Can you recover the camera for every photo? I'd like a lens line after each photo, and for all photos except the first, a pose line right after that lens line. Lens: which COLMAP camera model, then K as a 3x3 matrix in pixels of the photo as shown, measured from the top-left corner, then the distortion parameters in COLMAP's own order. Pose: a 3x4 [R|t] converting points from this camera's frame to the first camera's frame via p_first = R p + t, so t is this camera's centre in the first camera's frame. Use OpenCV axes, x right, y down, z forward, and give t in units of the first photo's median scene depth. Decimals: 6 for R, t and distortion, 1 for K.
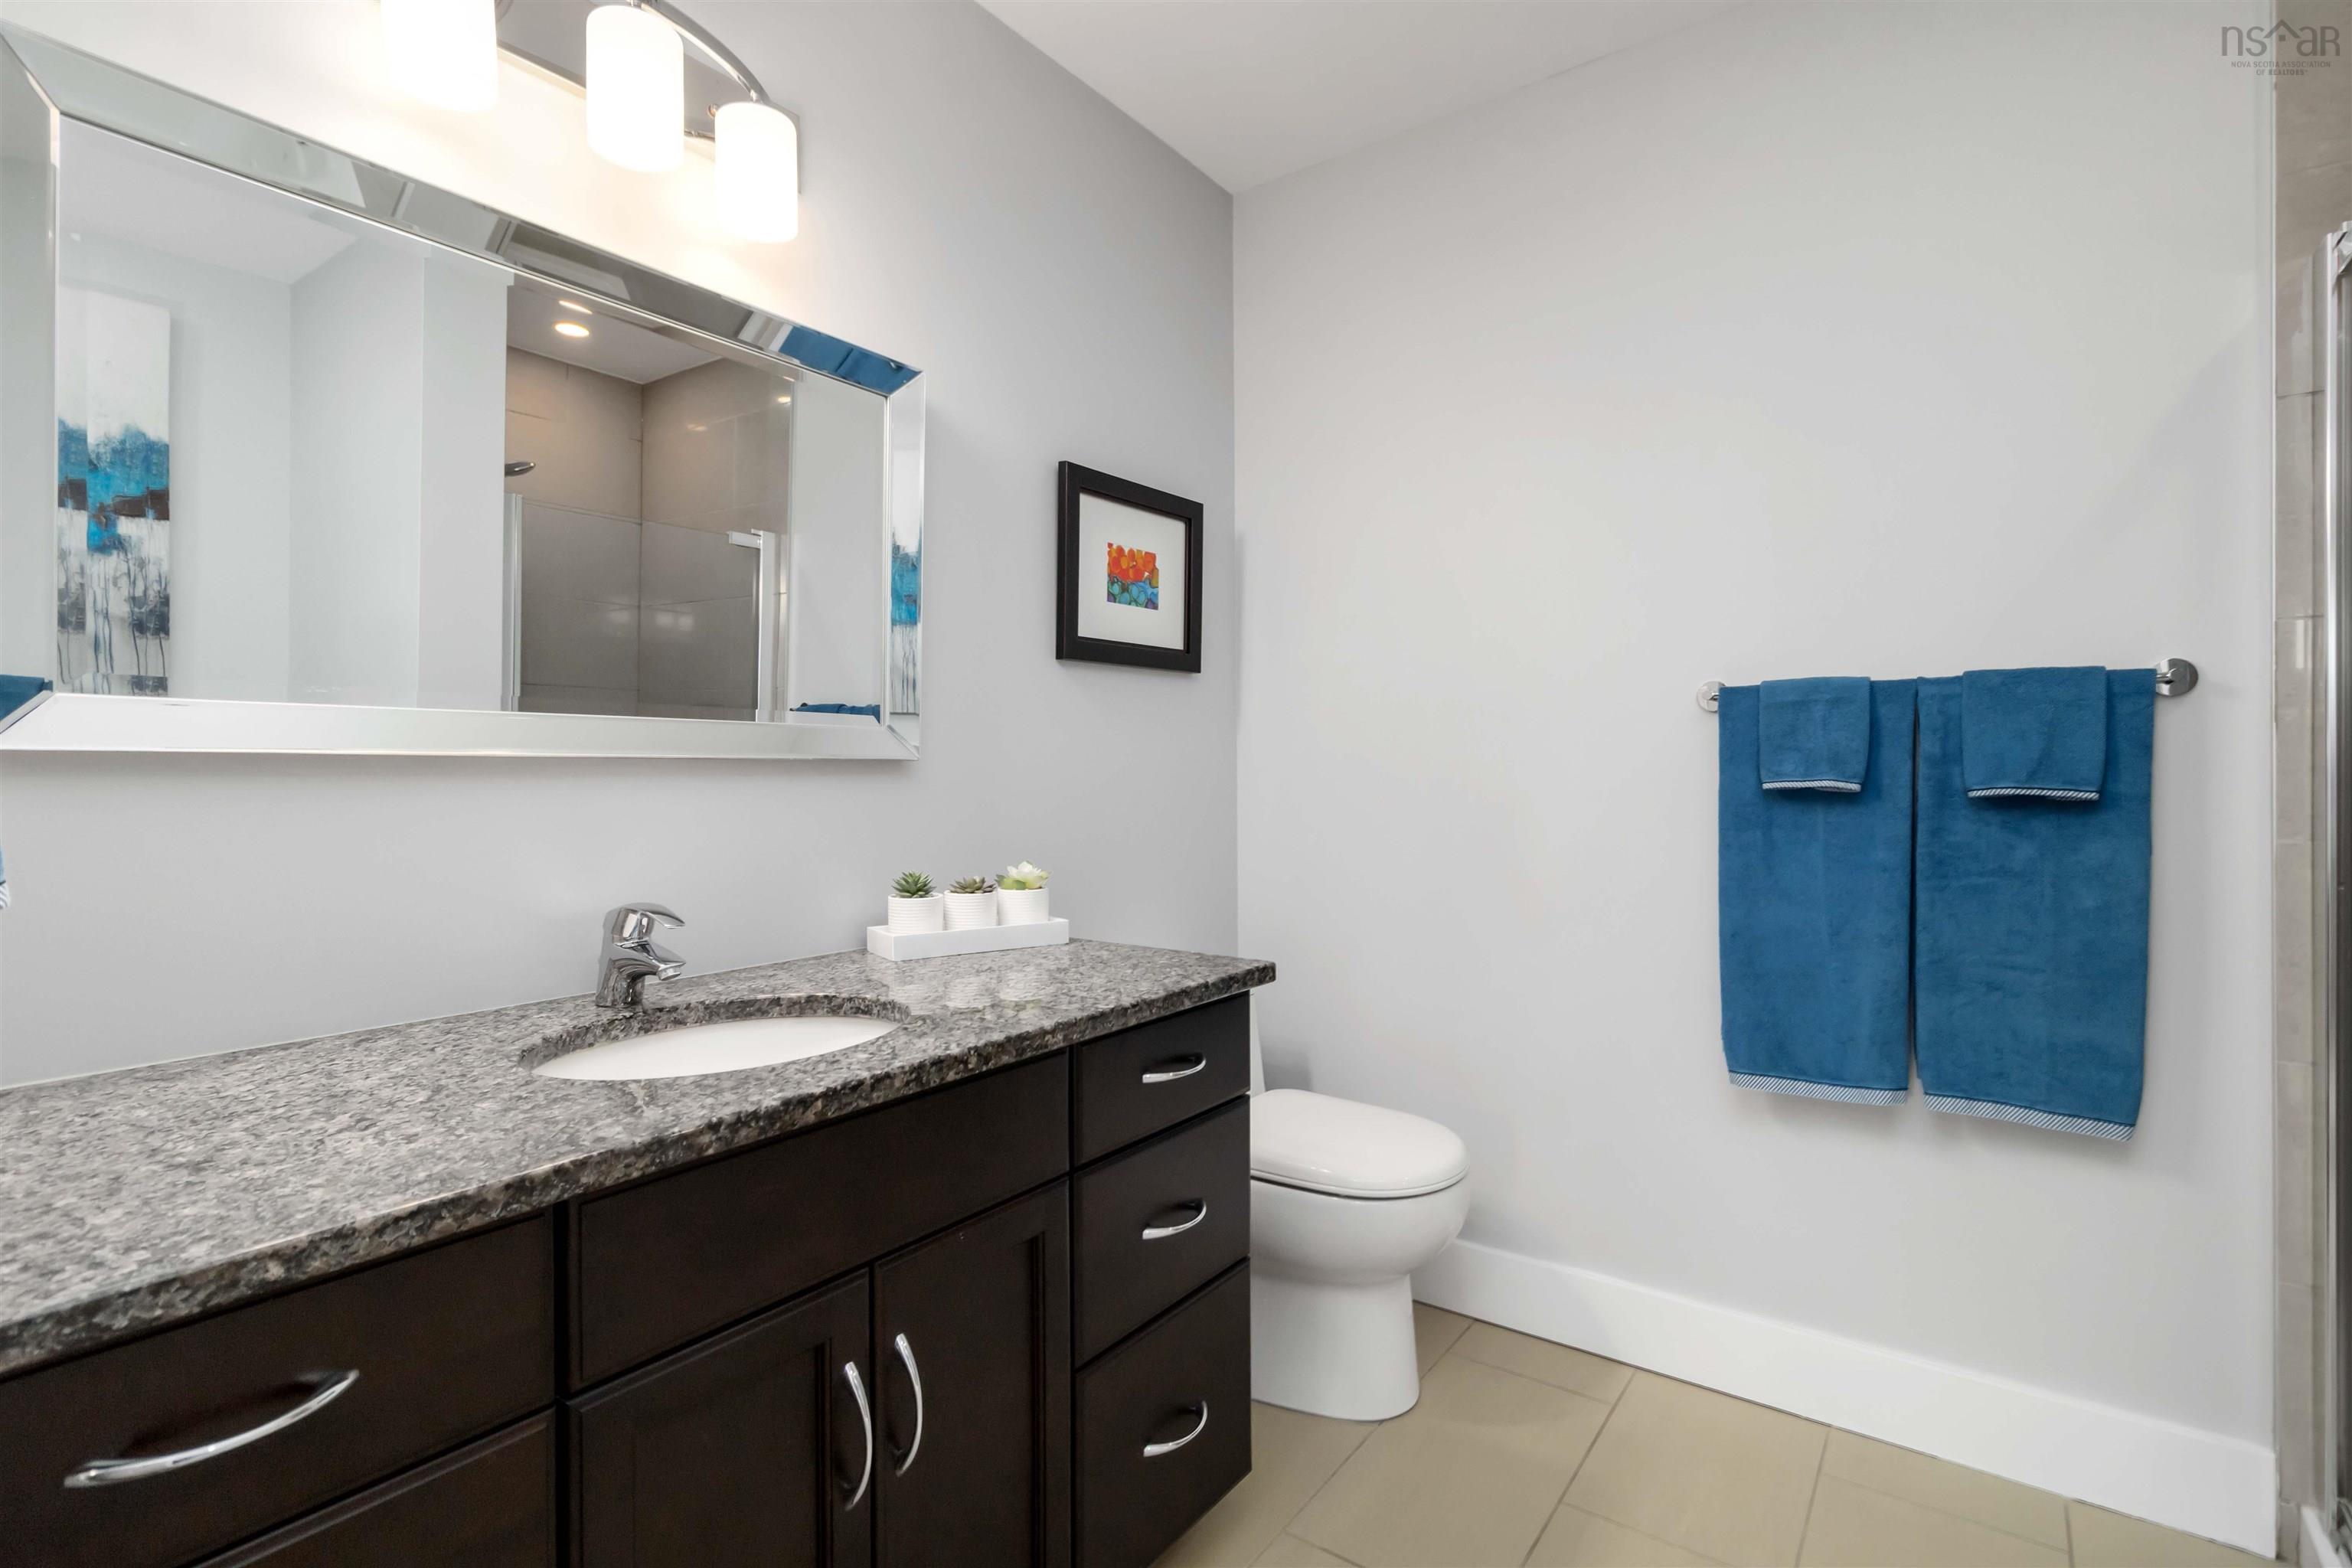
lens RADIAL K [[1118.0, 0, 1173.8], [0, 1118.0, 764.1], [0, 0, 1]] dist [0.000229, -0.000447]
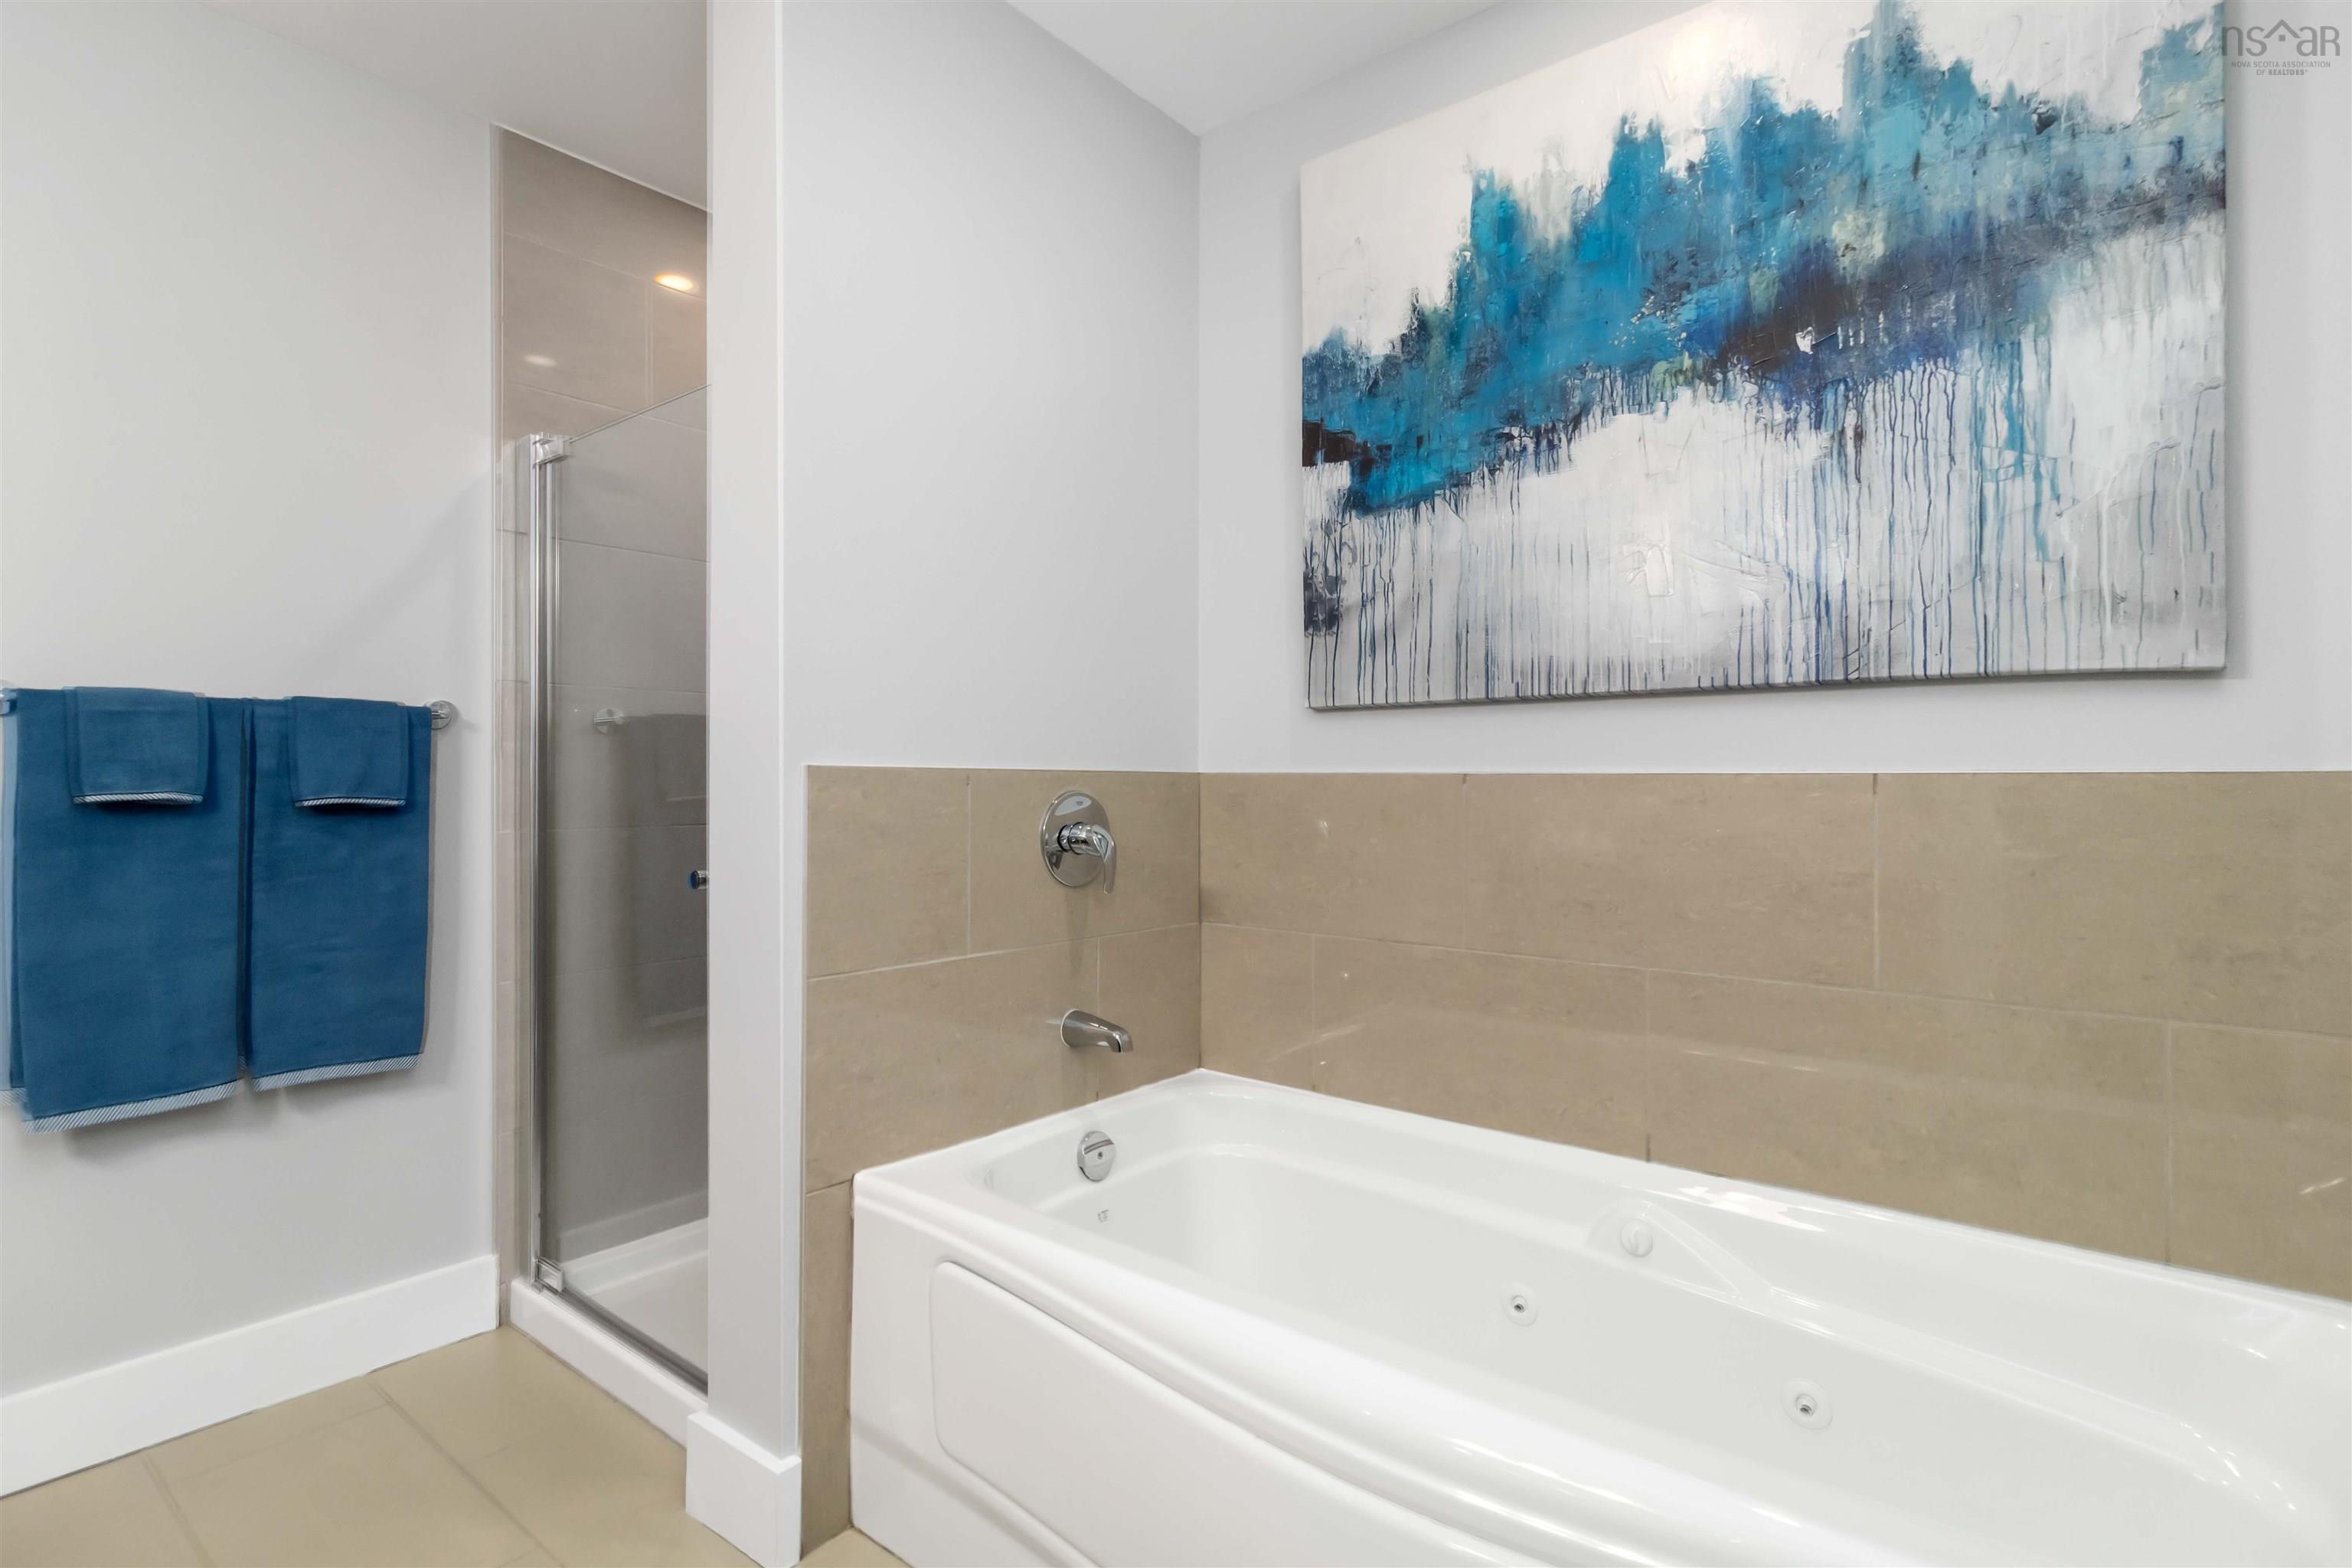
lens RADIAL K [[1118.0, 0, 1173.8], [0, 1118.0, 764.1], [0, 0, 1]] dist [0.000229, -0.000447]
pose [[0.040618, 0.024371, 0.998878, -0.398296], [0.002547, 0.999697, -0.024494, 0.016492], [-0.999172, 0.003539, 0.040543, 0.054899]]
